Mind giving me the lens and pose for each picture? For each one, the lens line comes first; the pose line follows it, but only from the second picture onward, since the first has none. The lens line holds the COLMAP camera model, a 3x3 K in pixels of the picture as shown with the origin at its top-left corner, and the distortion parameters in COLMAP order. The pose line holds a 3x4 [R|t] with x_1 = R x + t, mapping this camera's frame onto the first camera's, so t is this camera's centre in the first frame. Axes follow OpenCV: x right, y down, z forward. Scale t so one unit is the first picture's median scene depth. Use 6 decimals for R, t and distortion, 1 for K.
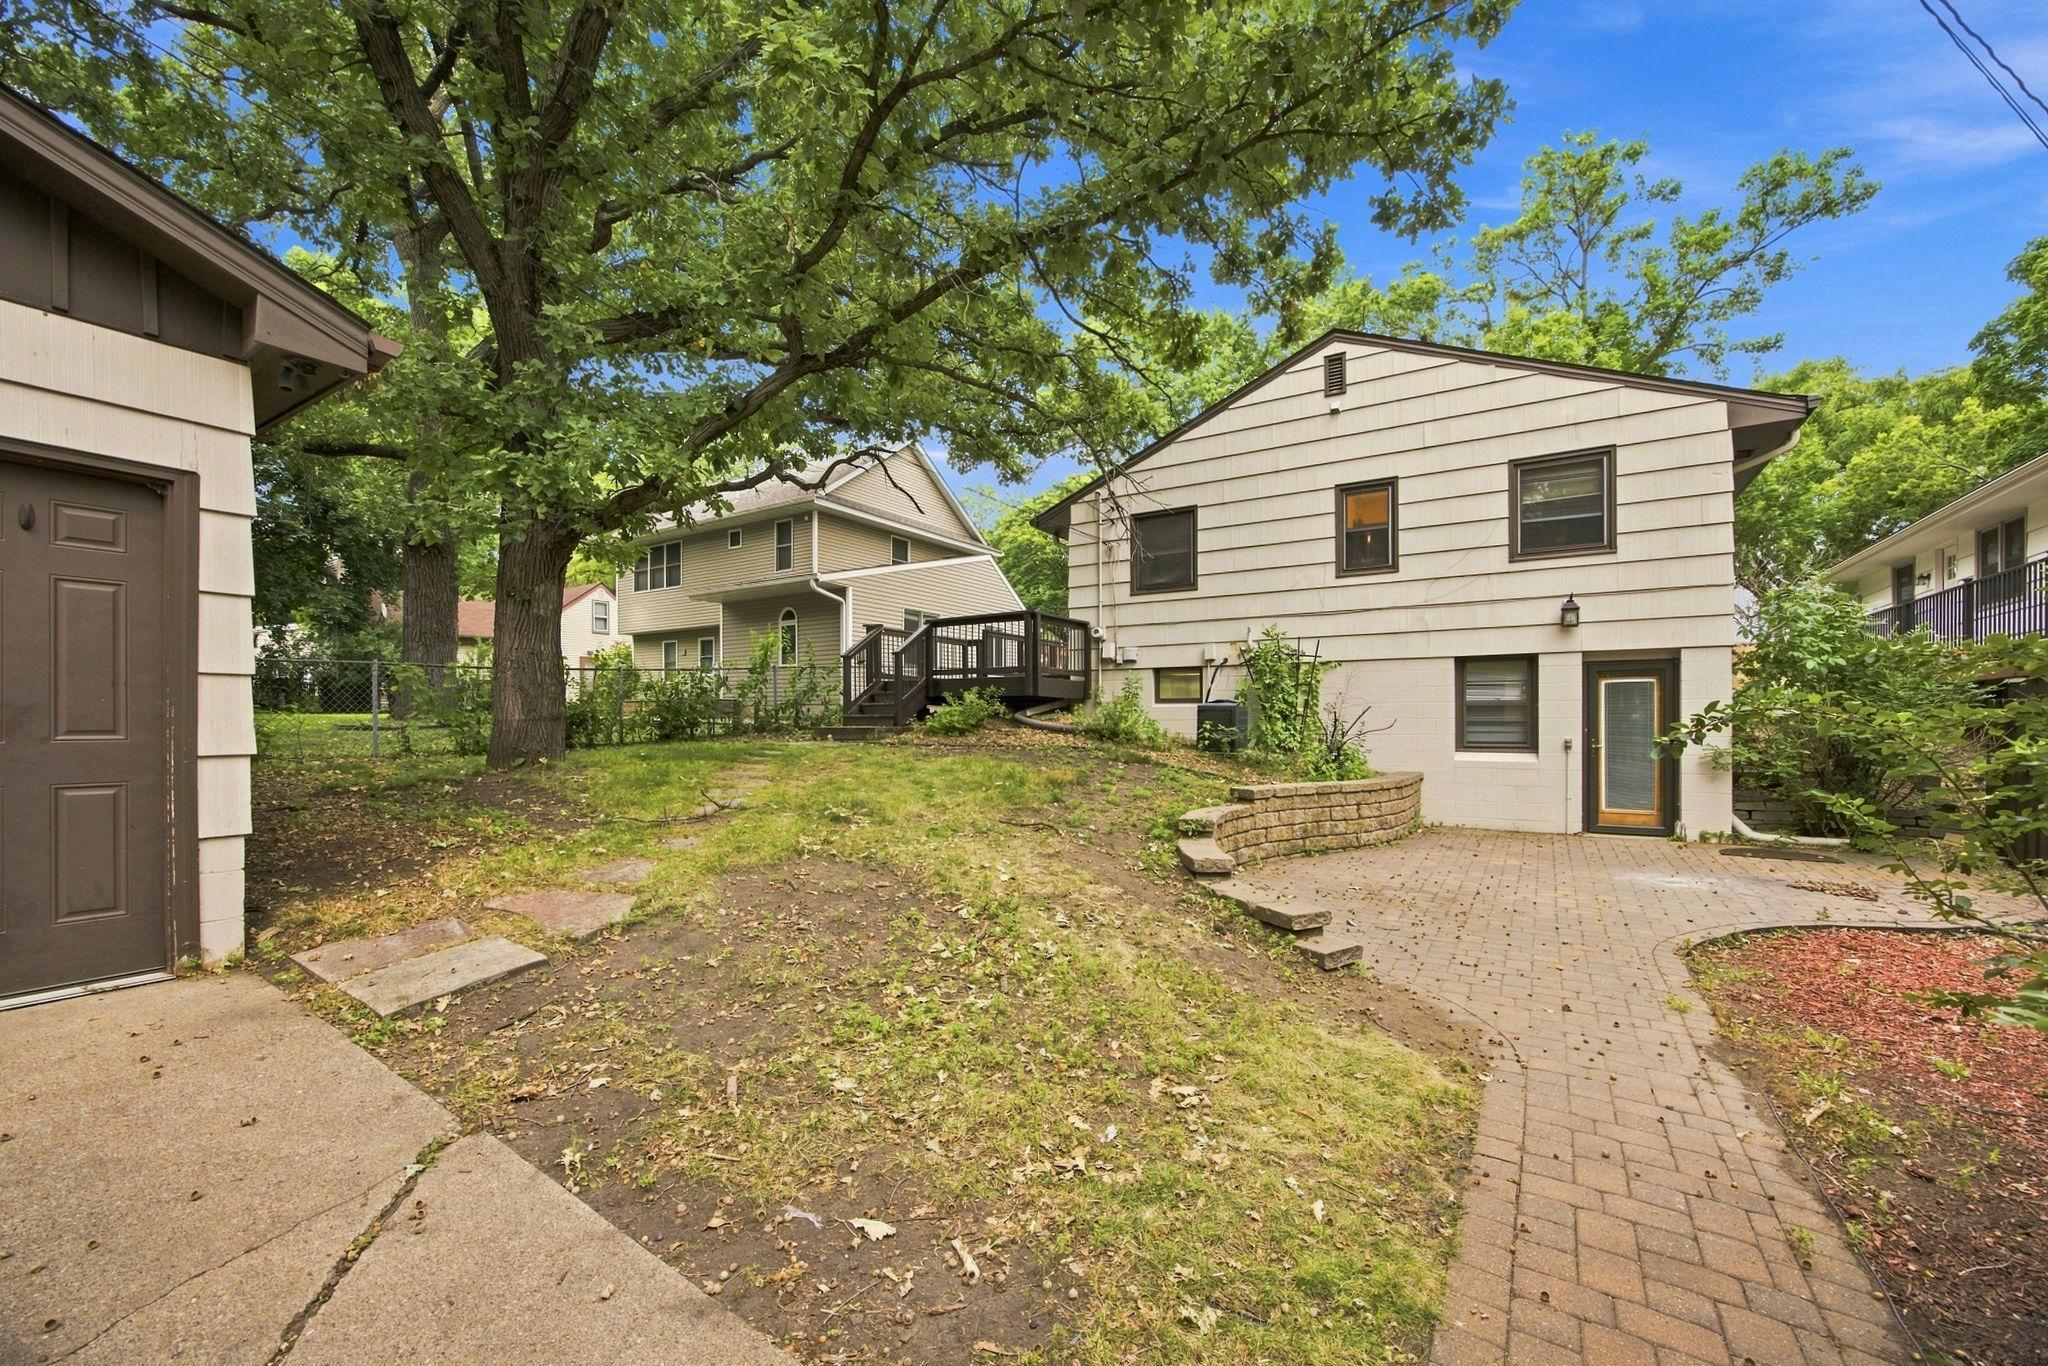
lens RADIAL K [[817.7, 0, 1029.5], [0, 817.7, 724.4], [0, 0, 1]] dist [-0.015490, 0.000088]
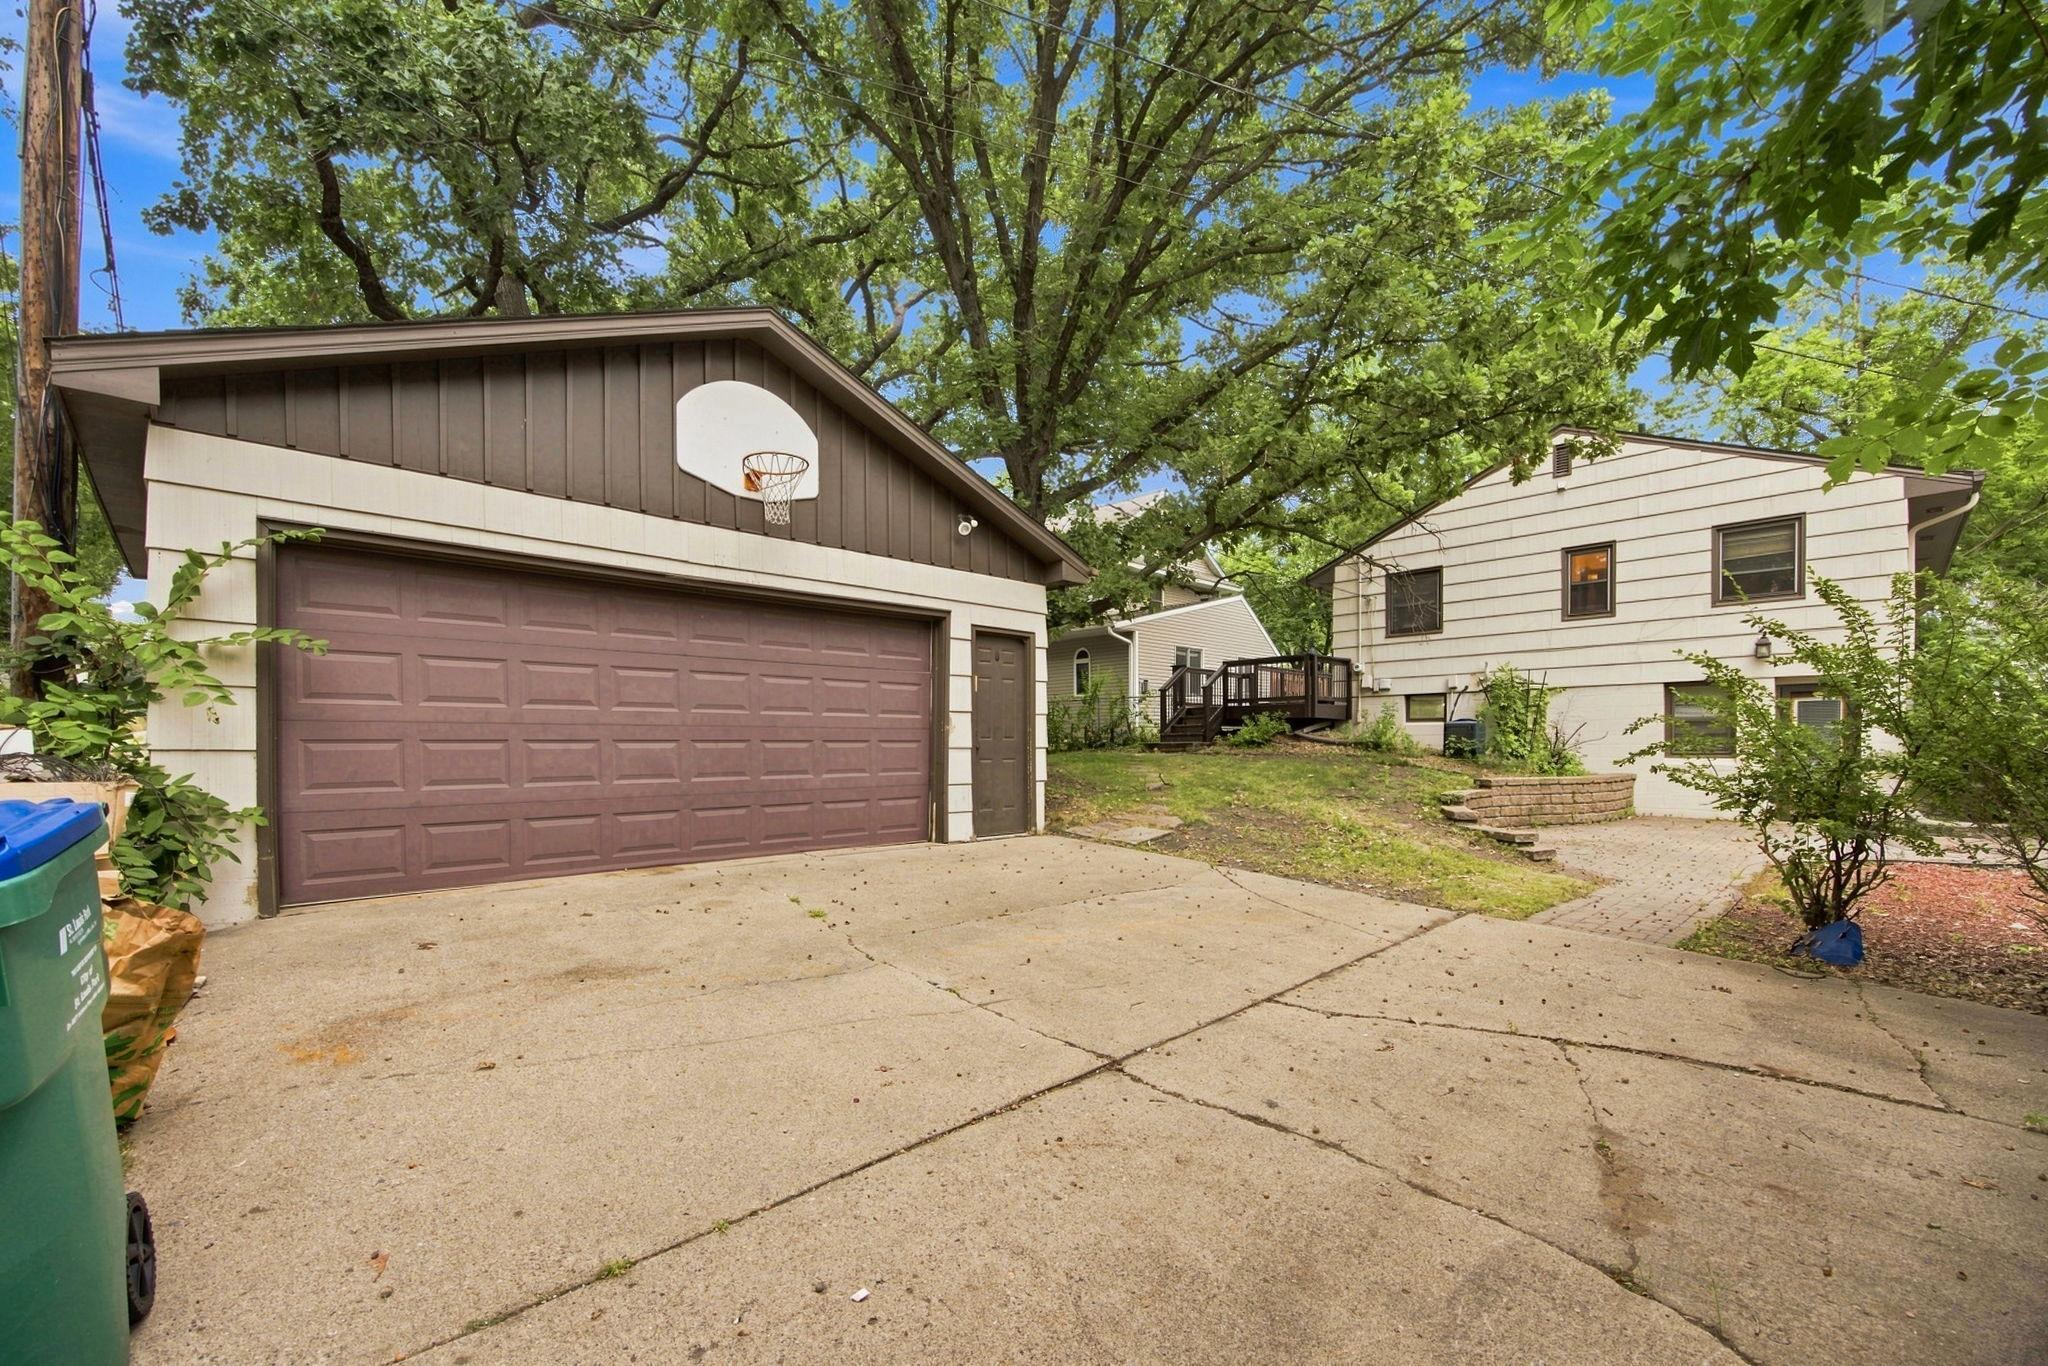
lens RADIAL K [[847.2, 0, 1051.7], [0, 847.2, 762.1], [0, 0, 1]] dist [0.001279, 0.000118]
pose [[0.978811, -0.001849, -0.204758, -0.134657], [0.005398, 0.999845, 0.016778, 0.013151], [0.204695, -0.017528, 0.978669, -0.469460]]
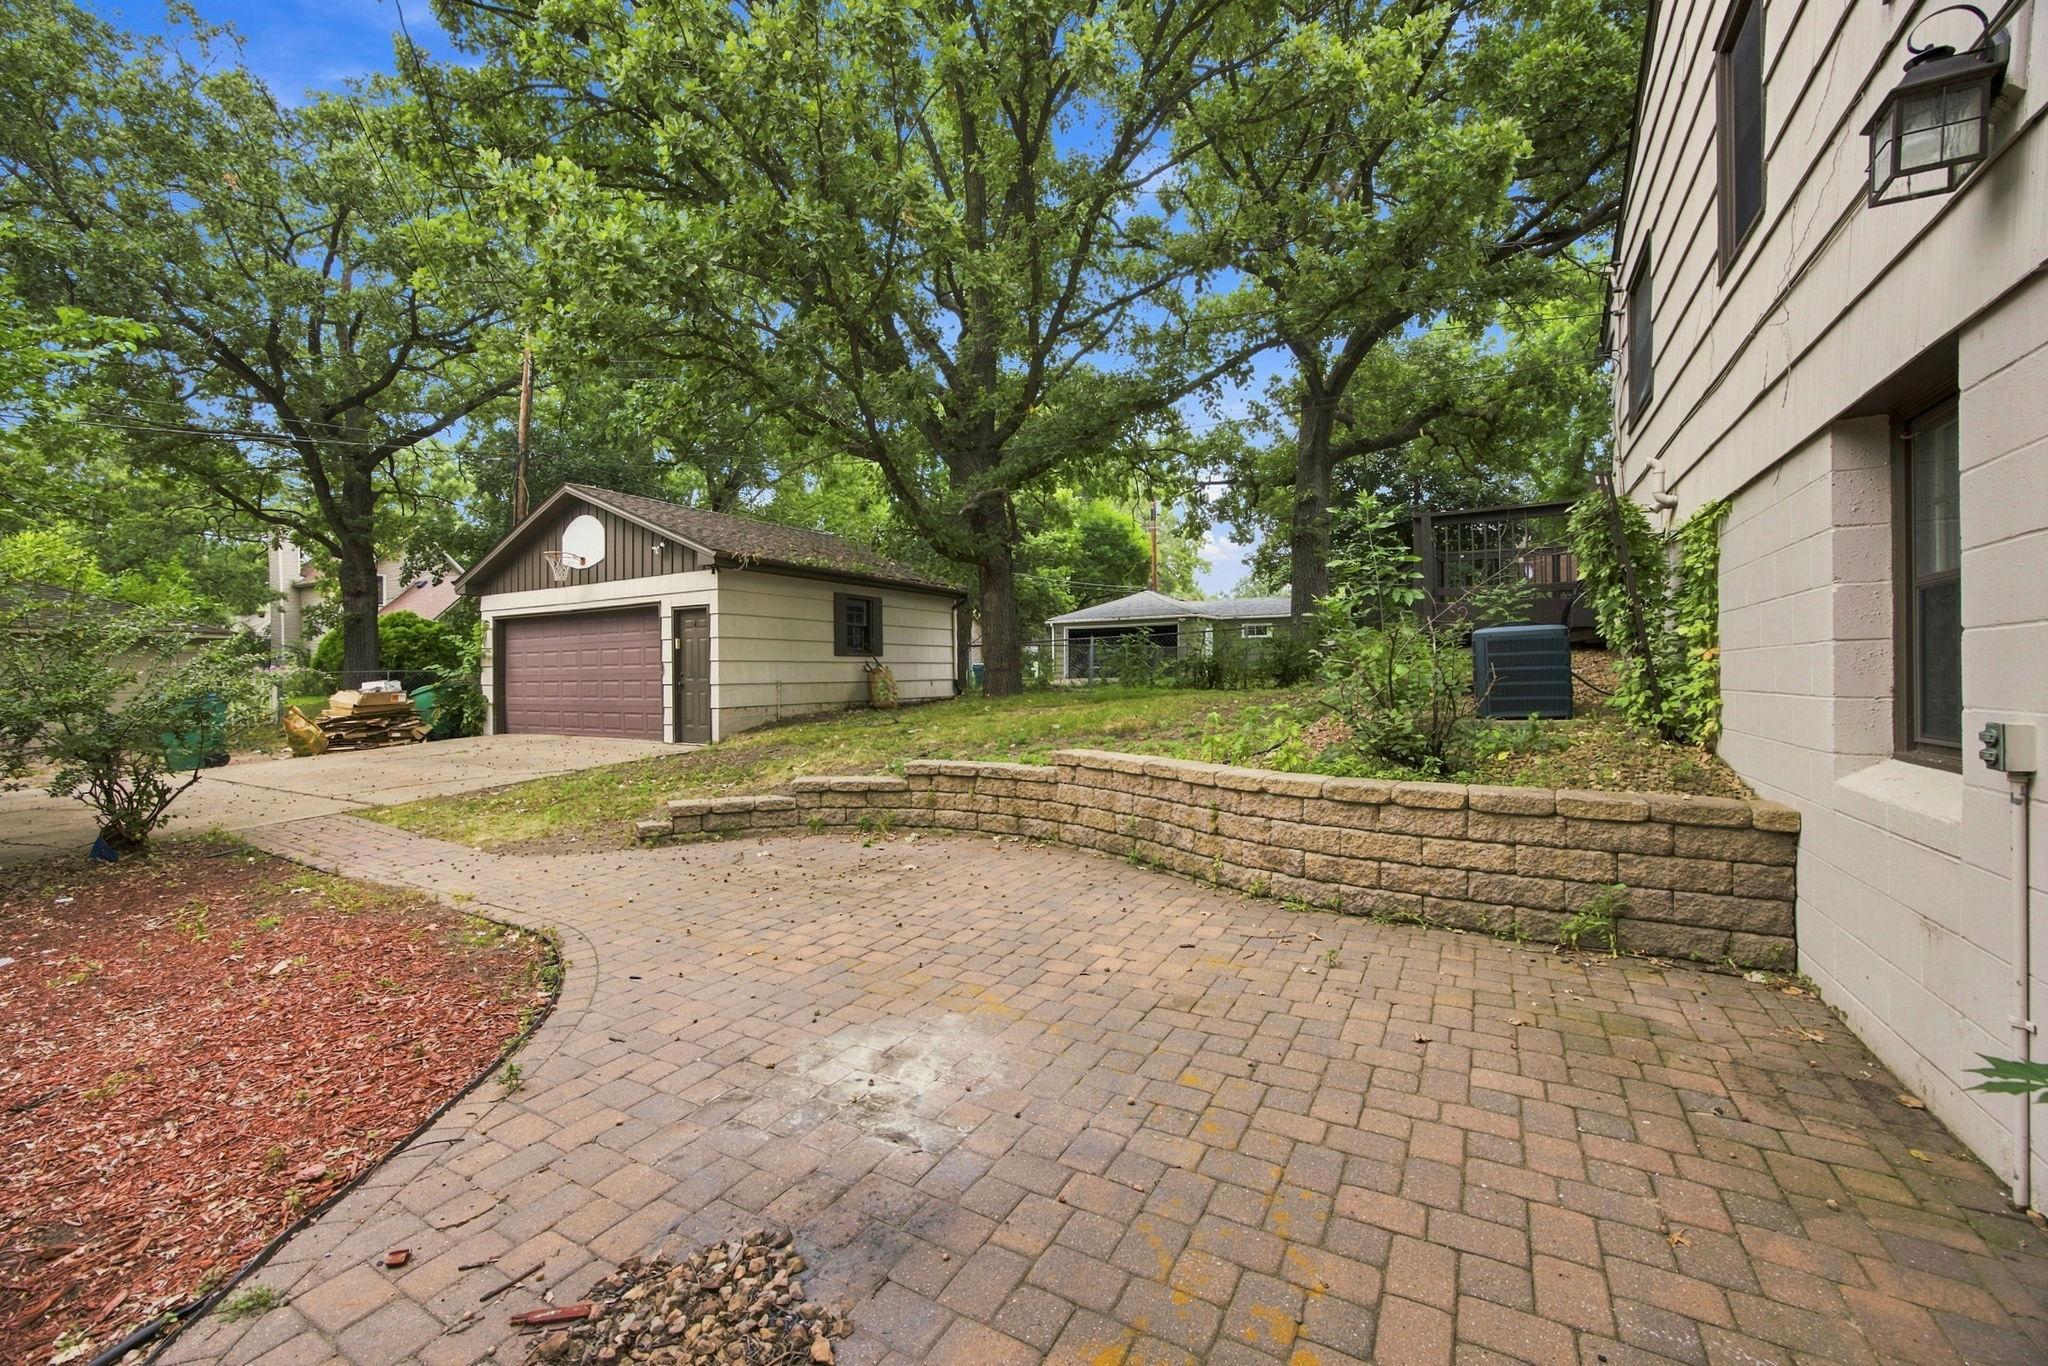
lens RADIAL K [[804.2, 0, 1024.0], [0, 804.2, 683.0], [0, 0, 1]] dist [0.000269, 0.000017]
pose [[0.040744, 0.003961, -0.999162, 0.756974], [0.003604, 0.999985, 0.004112, 0.006373], [0.999163, -0.003769, 0.040729, 0.668690]]
